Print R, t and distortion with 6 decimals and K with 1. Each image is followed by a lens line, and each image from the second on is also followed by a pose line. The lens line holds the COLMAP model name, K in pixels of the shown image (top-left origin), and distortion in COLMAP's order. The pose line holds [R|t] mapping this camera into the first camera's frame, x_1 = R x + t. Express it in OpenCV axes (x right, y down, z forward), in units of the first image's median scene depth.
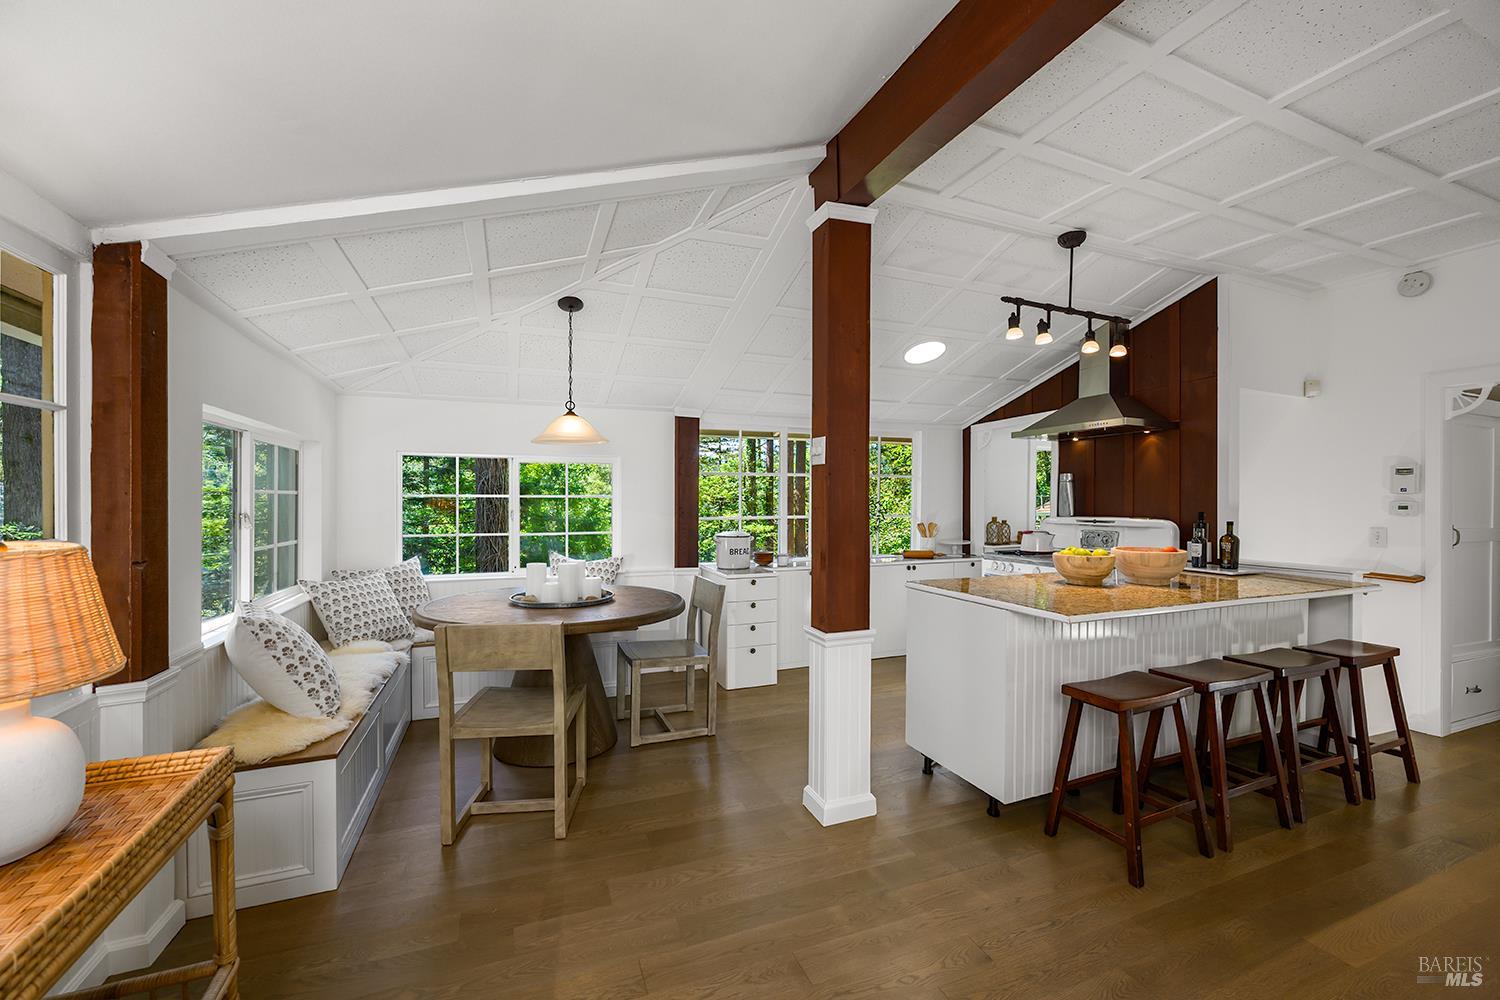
lens RADIAL K [[590.8, 0, 750.0], [0, 590.8, 500.0], [0, 0, 1]] dist [-0.001187, -0.000172]
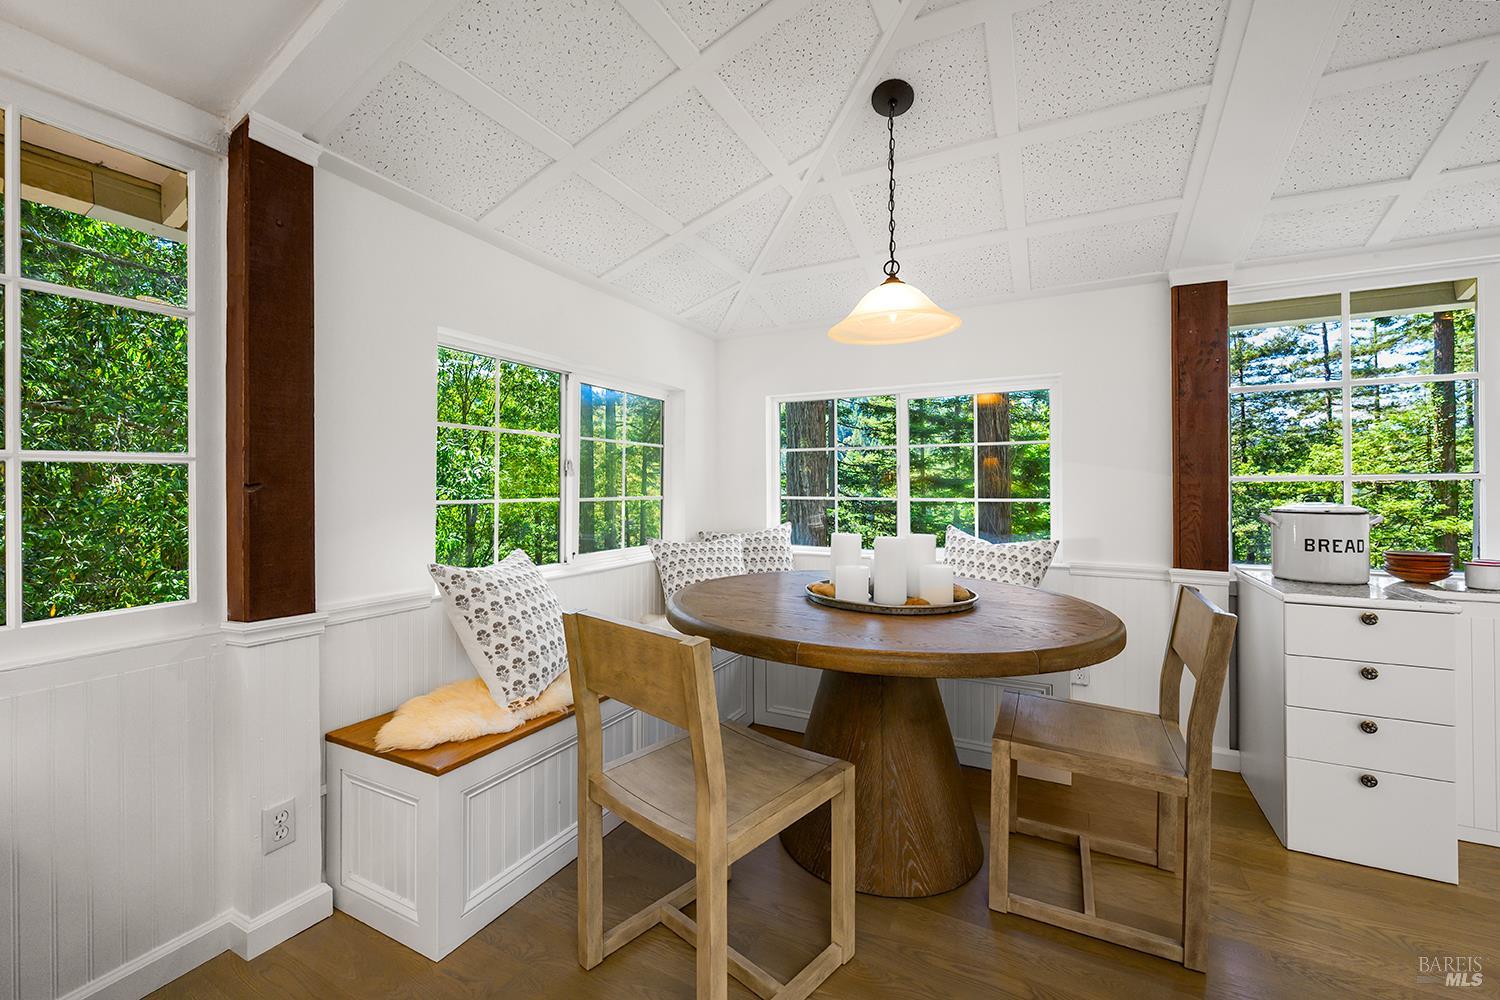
lens RADIAL K [[601.3, 0, 751.9], [0, 601.3, 484.6], [0, 0, 1]] dist [-0.002516, -0.000270]
pose [[0.650610, -0.006779, -0.759381, 0.044758], [0.004317, 0.999977, -0.005228, 0.044416], [0.759399, 0.000123, 0.650625, 0.389785]]
